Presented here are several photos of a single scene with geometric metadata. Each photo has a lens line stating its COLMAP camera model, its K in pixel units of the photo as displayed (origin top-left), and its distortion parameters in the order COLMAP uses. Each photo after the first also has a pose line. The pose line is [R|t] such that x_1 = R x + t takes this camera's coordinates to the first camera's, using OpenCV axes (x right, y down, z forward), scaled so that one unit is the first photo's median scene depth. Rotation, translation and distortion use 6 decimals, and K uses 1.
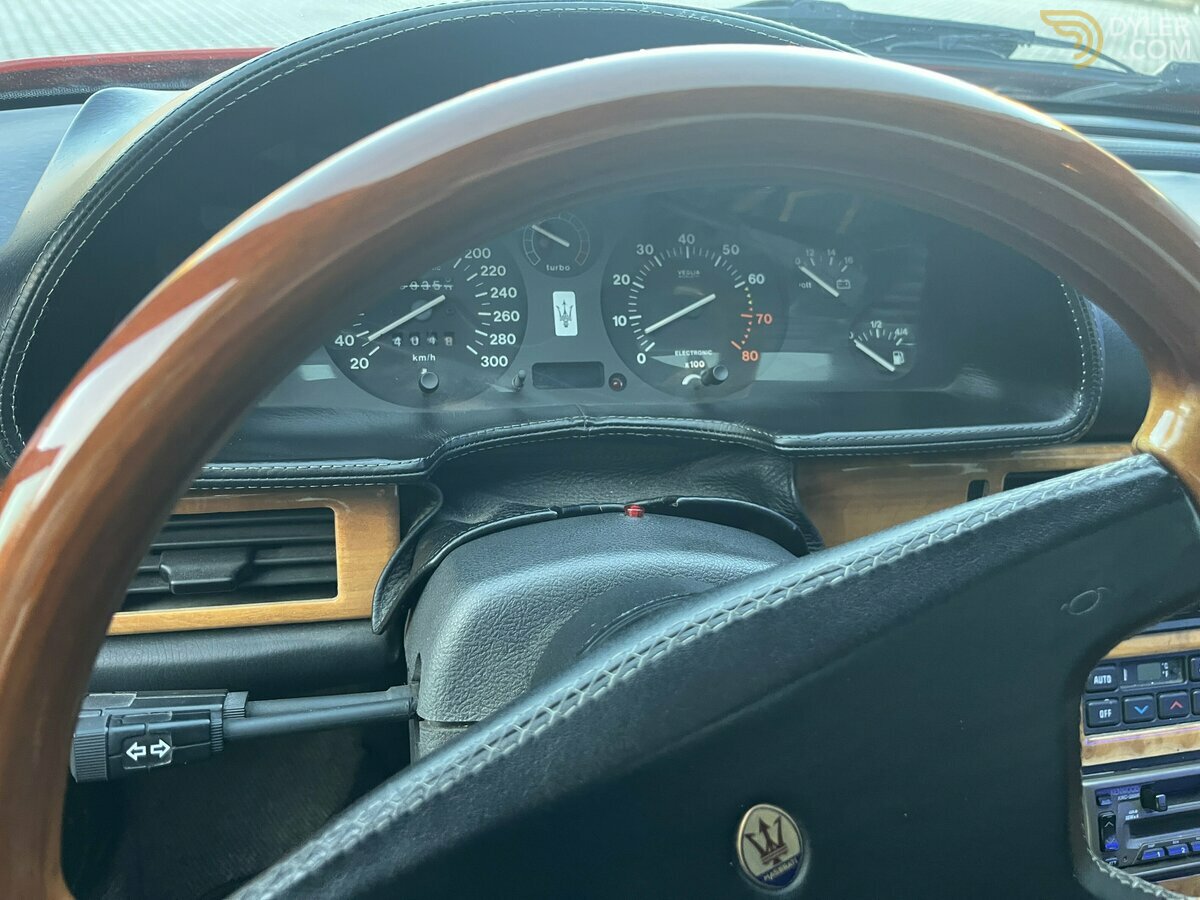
lens RADIAL K [[913.5, 0, 600.0], [0, 913.5, 450.0], [0, 0, 1]] dist [0.047295, -0.084797]
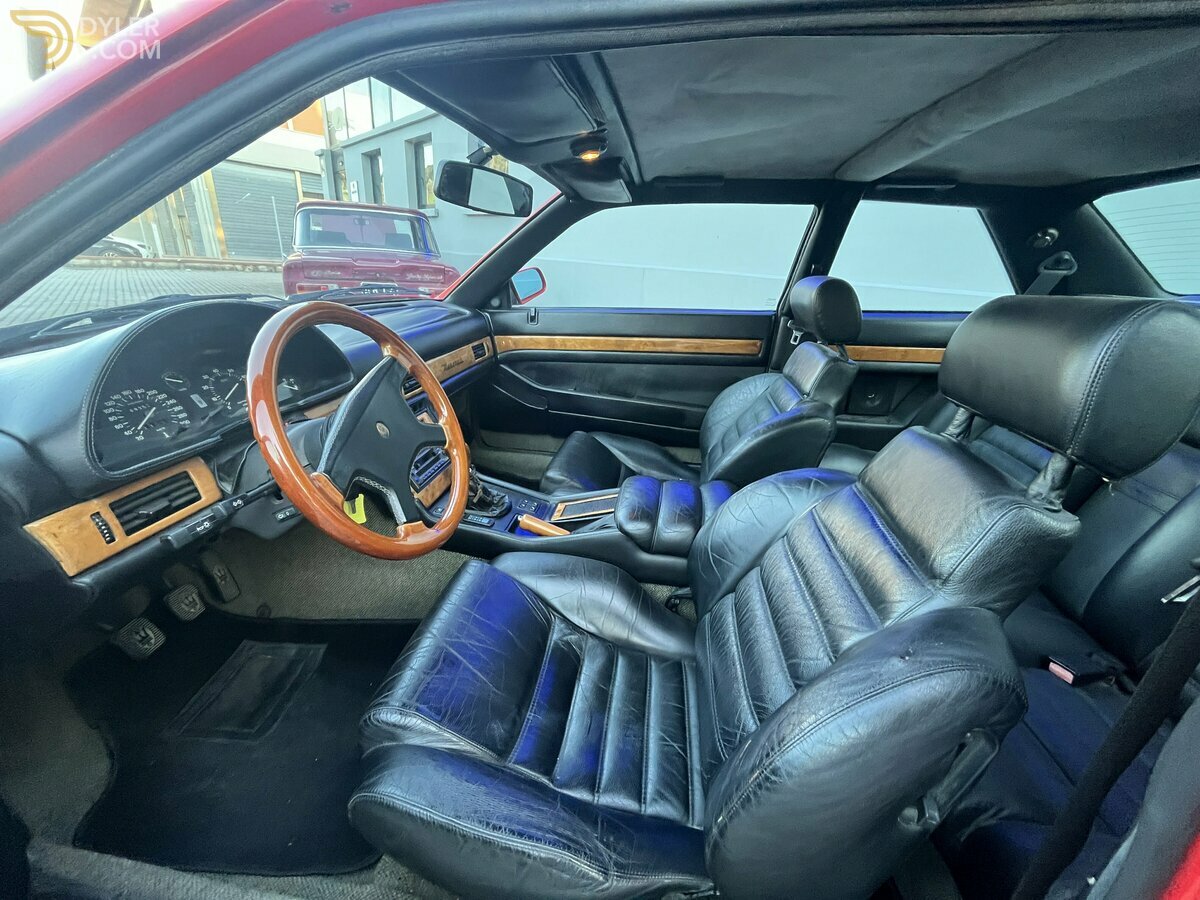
lens RADIAL K [[480.4, 0, 598.7], [0, 480.4, 454.7], [0, 0, 1]] dist [0.001531, -0.000196]
pose [[0.347261, -0.406747, 0.844965, -1.164874], [0.462304, 0.858192, 0.223118, 0.298788], [-0.815895, 0.313150, 0.486058, -0.928310]]
